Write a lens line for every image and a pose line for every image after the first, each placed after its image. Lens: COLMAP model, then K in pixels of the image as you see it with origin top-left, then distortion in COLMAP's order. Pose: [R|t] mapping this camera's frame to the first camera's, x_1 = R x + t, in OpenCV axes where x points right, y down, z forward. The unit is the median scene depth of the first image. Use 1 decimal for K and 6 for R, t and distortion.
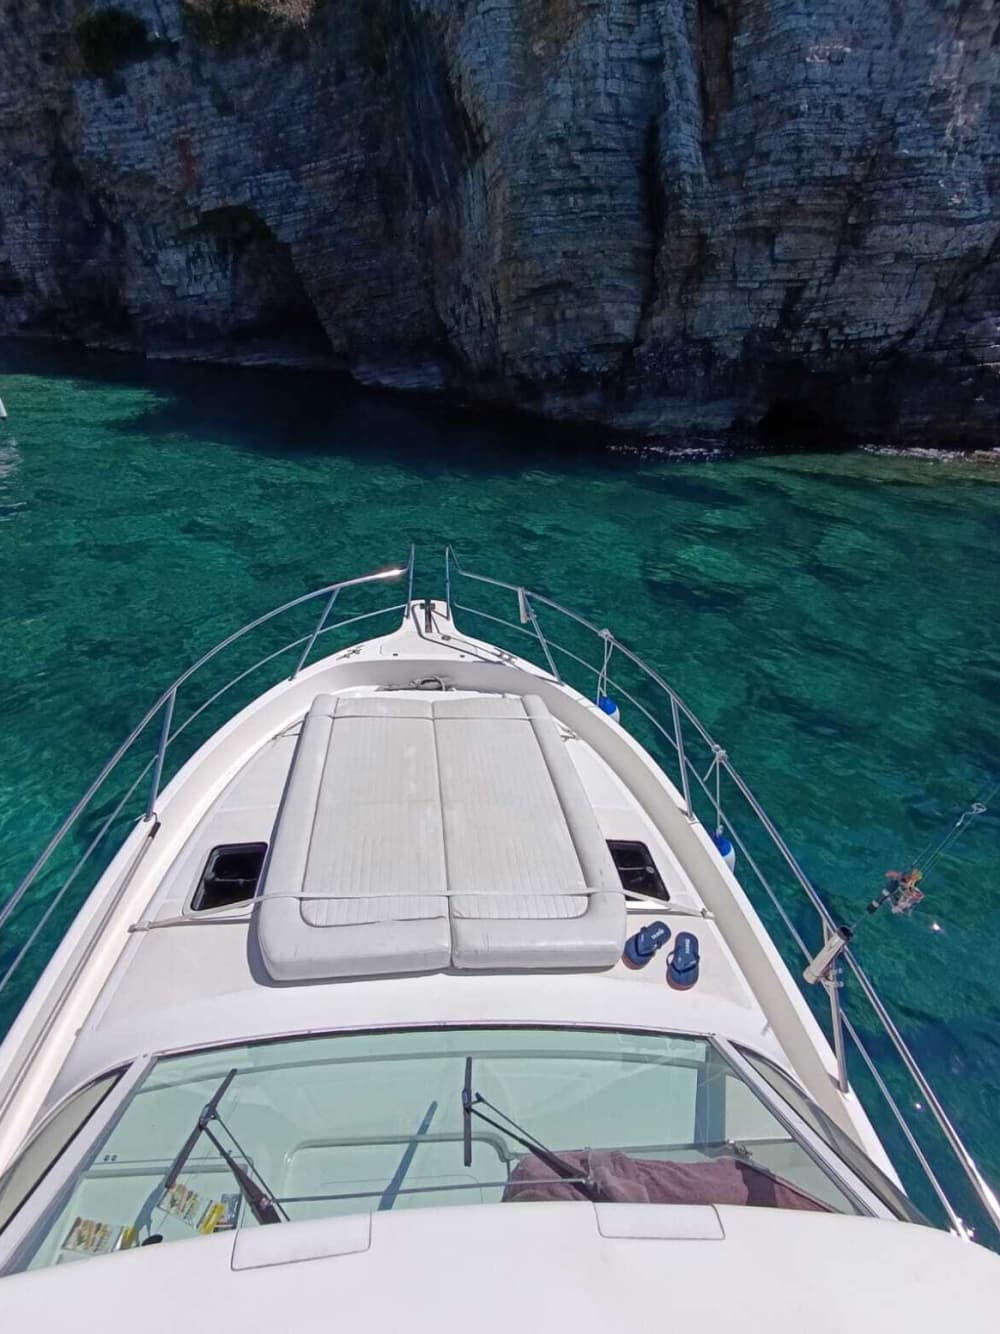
lens RADIAL K [[629.0, 0, 484.5], [0, 629.0, 640.6], [0, 0, 1]] dist [-0.013307, 0.007879]
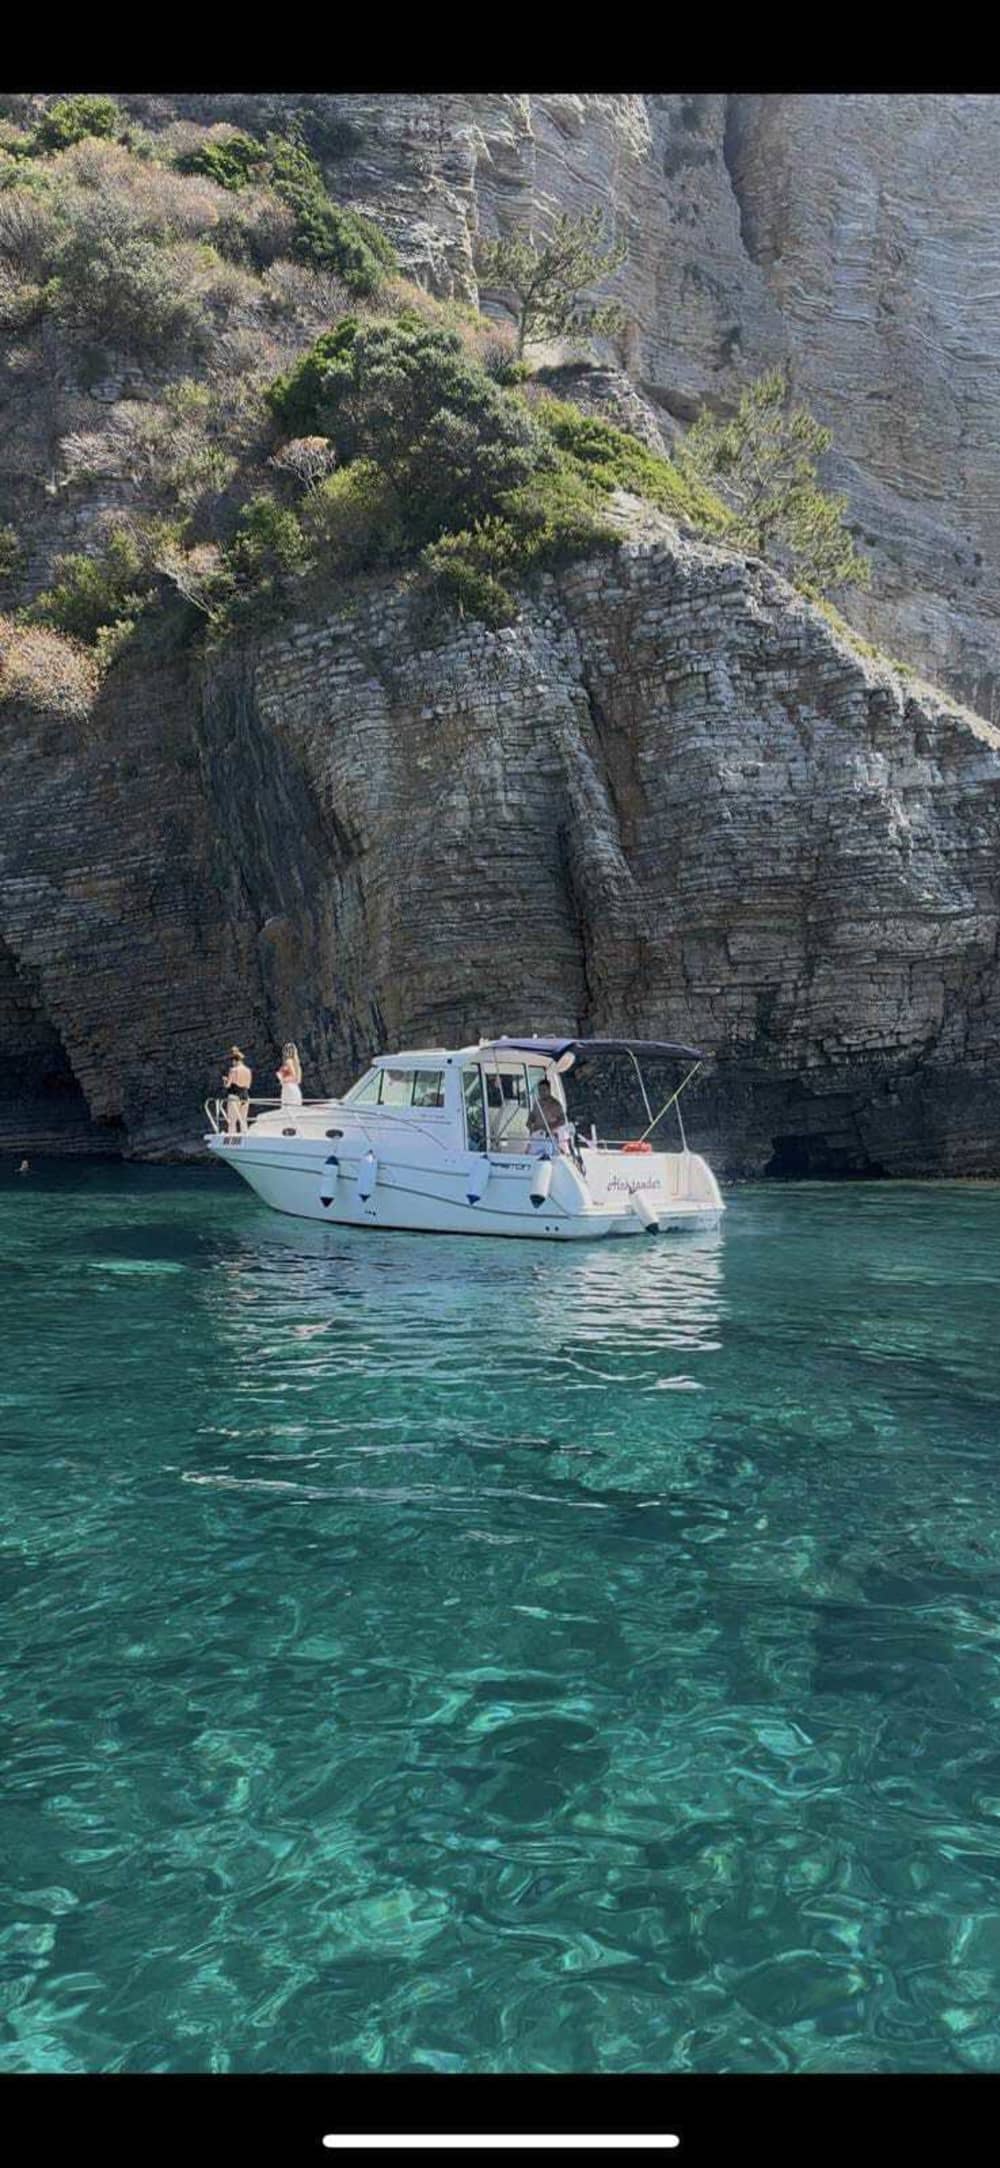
lens RADIAL K [[1588.3, 0, 463.2], [0, 1588.3, 1088.8], [0, 0, 1]] dist [0.135170, -0.283697]
pose [[0.983178, -0.038440, 0.178562, -0.246887], [0.119143, 0.875962, -0.467435, 0.448689], [-0.138445, 0.480846, 0.865806, -0.644020]]
